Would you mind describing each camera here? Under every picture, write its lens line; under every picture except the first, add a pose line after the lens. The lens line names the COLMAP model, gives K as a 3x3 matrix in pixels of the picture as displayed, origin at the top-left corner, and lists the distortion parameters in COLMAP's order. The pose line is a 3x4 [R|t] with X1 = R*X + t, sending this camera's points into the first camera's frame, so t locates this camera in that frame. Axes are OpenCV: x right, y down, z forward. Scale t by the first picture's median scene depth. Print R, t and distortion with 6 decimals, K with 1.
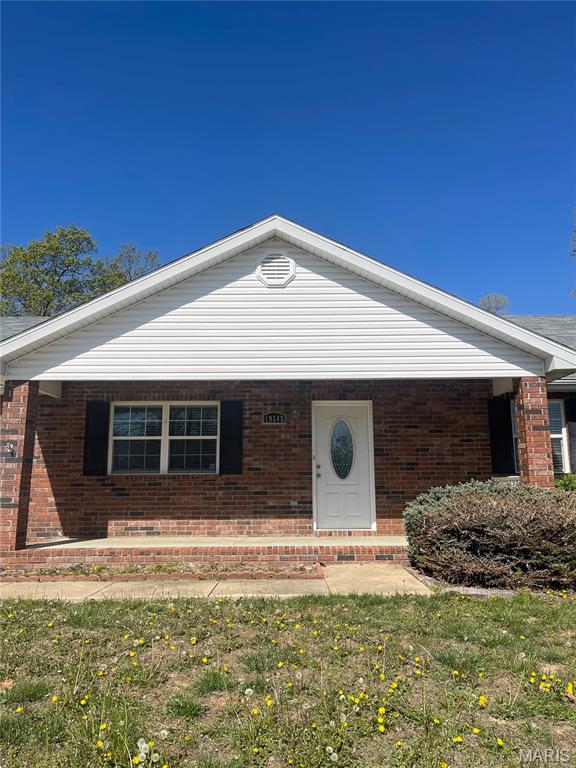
lens RADIAL K [[577.5, 0, 292.3], [0, 577.5, 379.6], [0, 0, 1]] dist [0.054335, -0.073724]
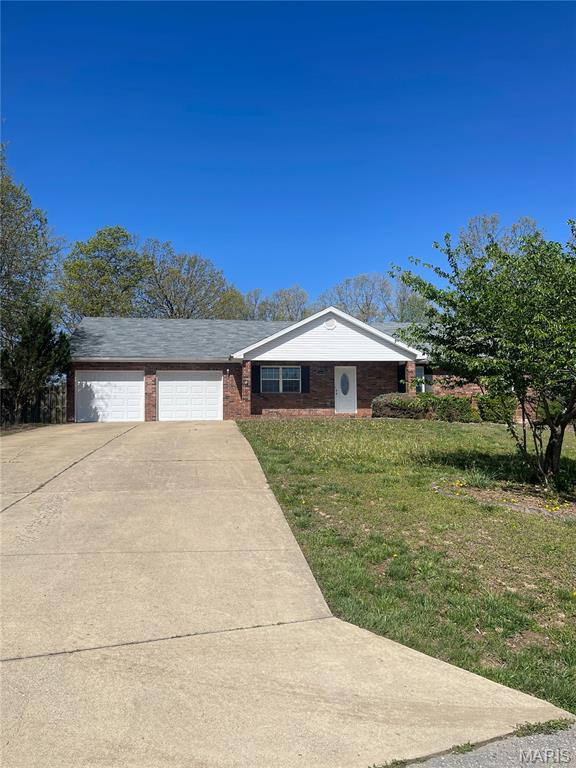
lens RADIAL K [[577.5, 0, 284.9], [0, 577.5, 385.2], [0, 0, 1]] dist [0.054335, -0.073724]
pose [[0.991520, 0.003548, 0.129902, -0.563910], [-0.017349, 0.994293, 0.105262, -0.160215], [-0.128787, -0.106623, 0.985924, -1.692931]]
